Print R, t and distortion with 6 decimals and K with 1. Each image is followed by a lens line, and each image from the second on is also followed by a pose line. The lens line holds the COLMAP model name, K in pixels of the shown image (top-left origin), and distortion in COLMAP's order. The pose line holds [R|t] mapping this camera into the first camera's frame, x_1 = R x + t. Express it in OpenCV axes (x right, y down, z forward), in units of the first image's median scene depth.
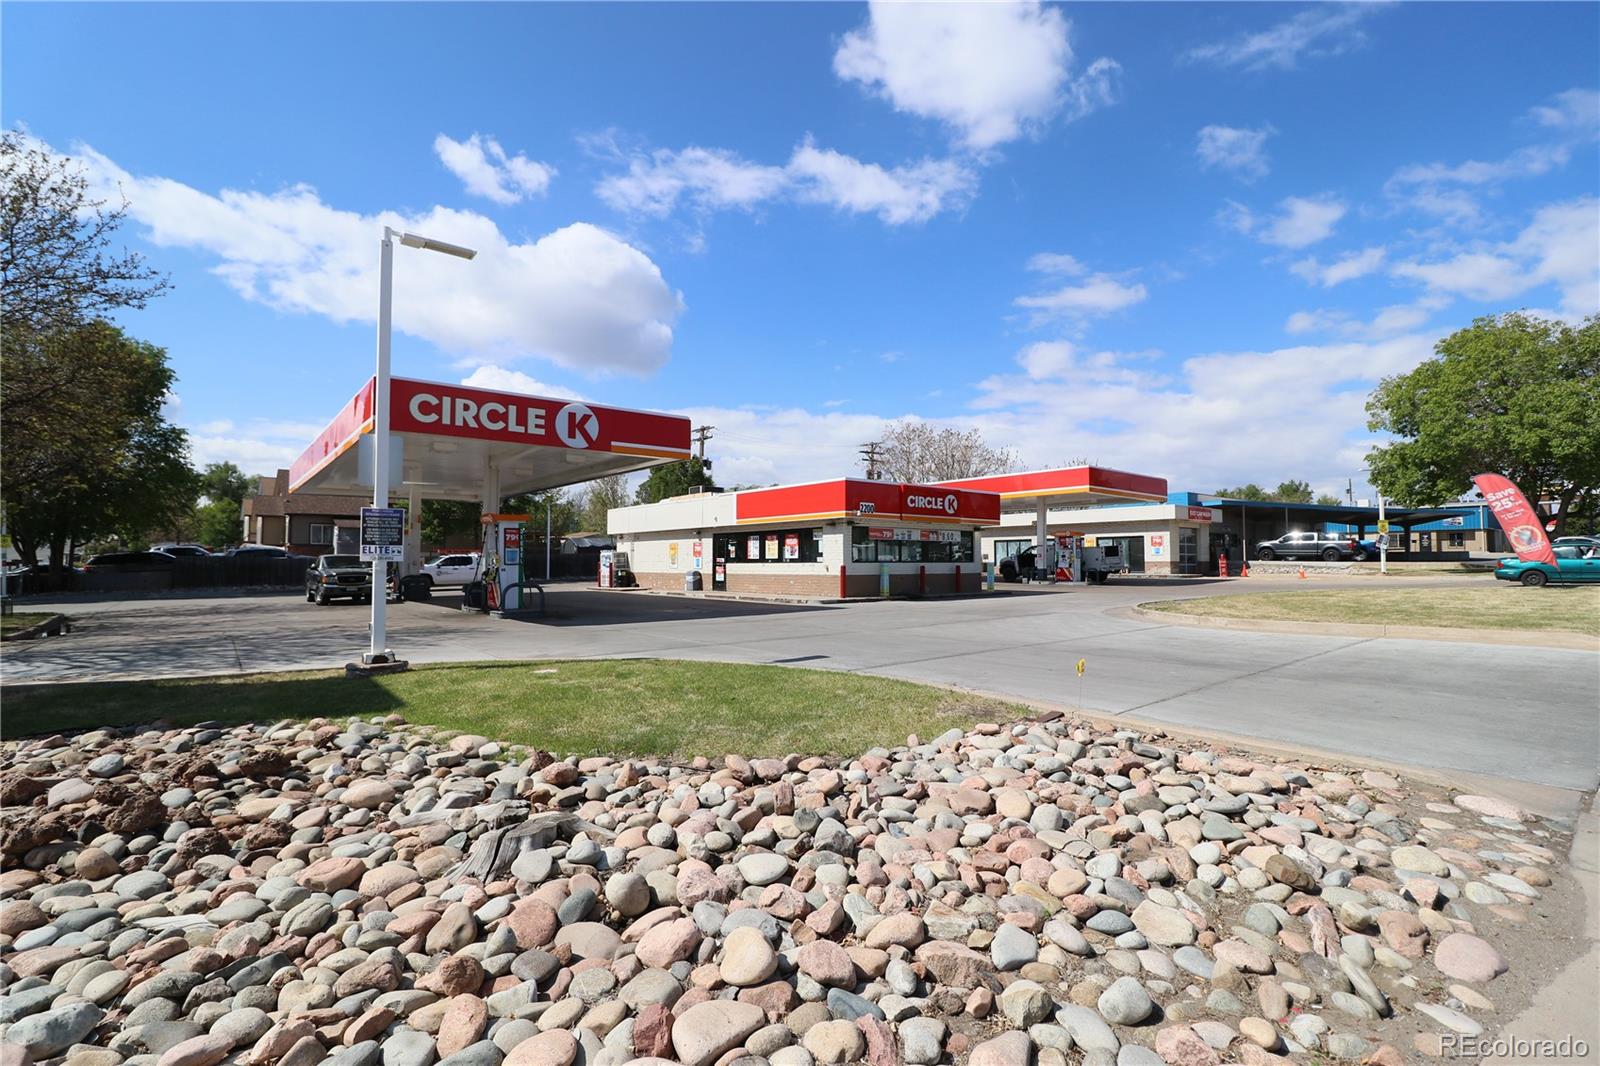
lens RADIAL K [[739.4, 0, 800.0], [0, 739.4, 533.0], [0, 0, 1]] dist [0.001453, -0.014843]
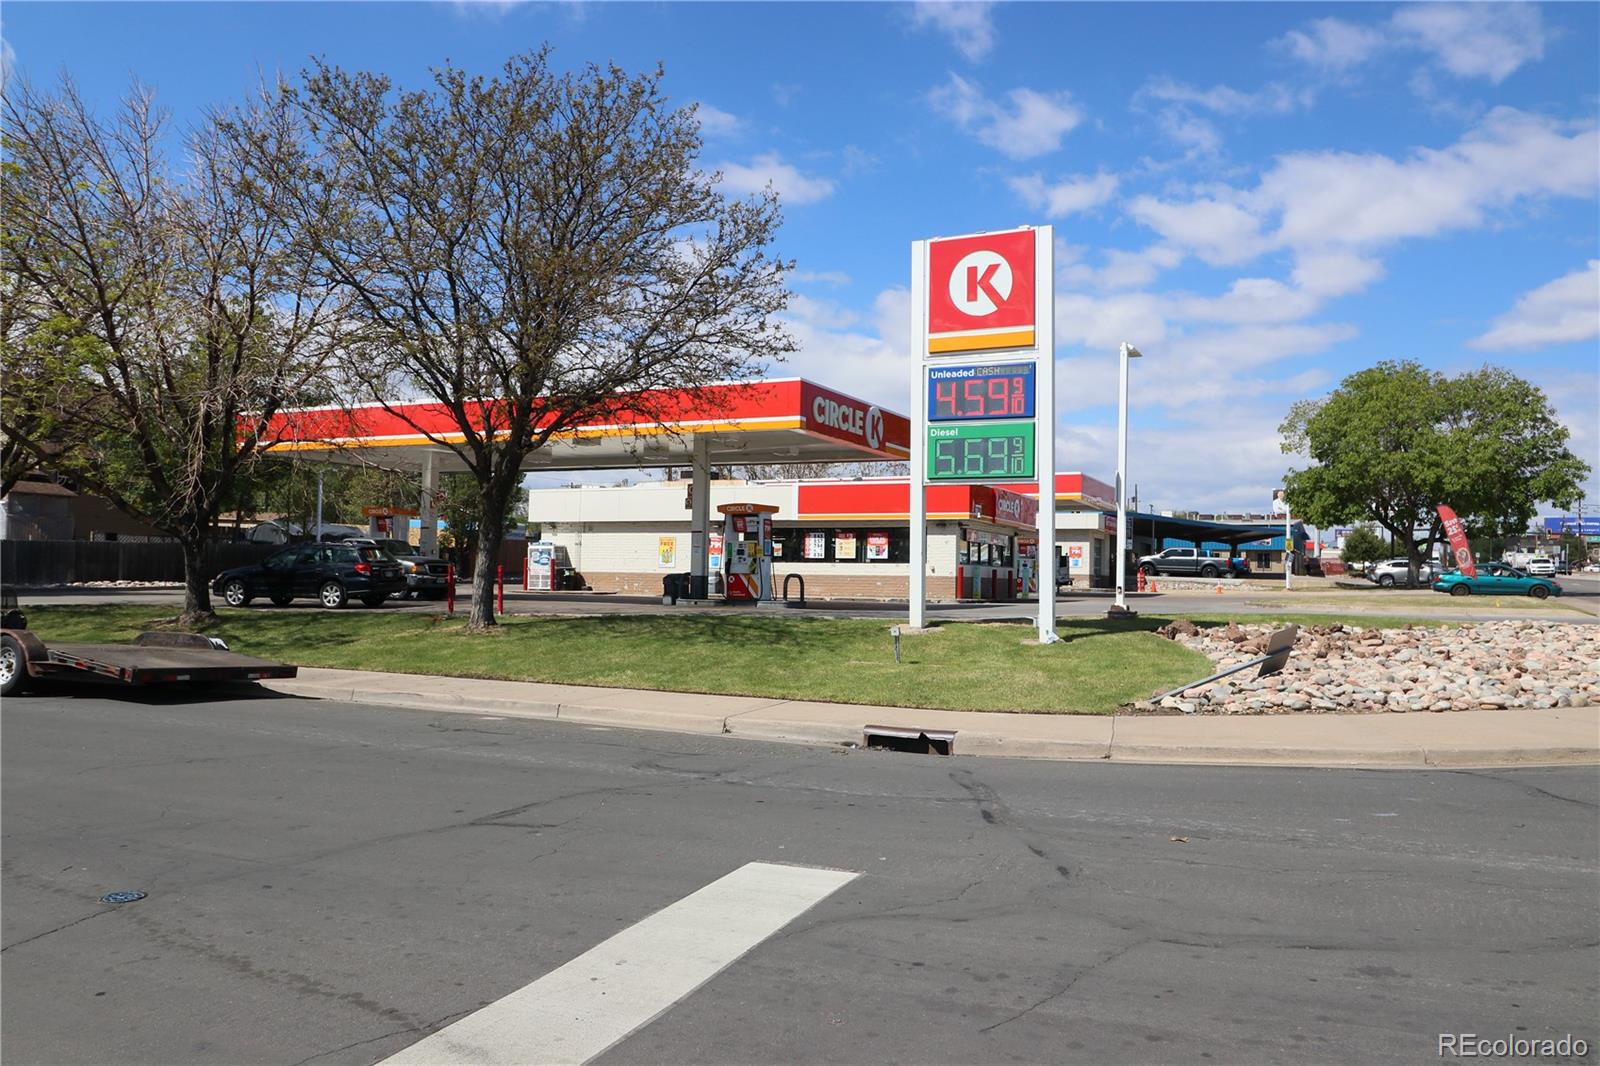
lens RADIAL K [[1214.0, 0, 800.0], [0, 1214.0, 533.0], [0, 0, 1]] dist [-0.006038, -0.000088]
pose [[0.907650, 0.036406, 0.418145, -0.648994], [-0.037423, 0.999283, -0.005769, 0.012617], [-0.418055, -0.010412, 0.908362, -0.317270]]
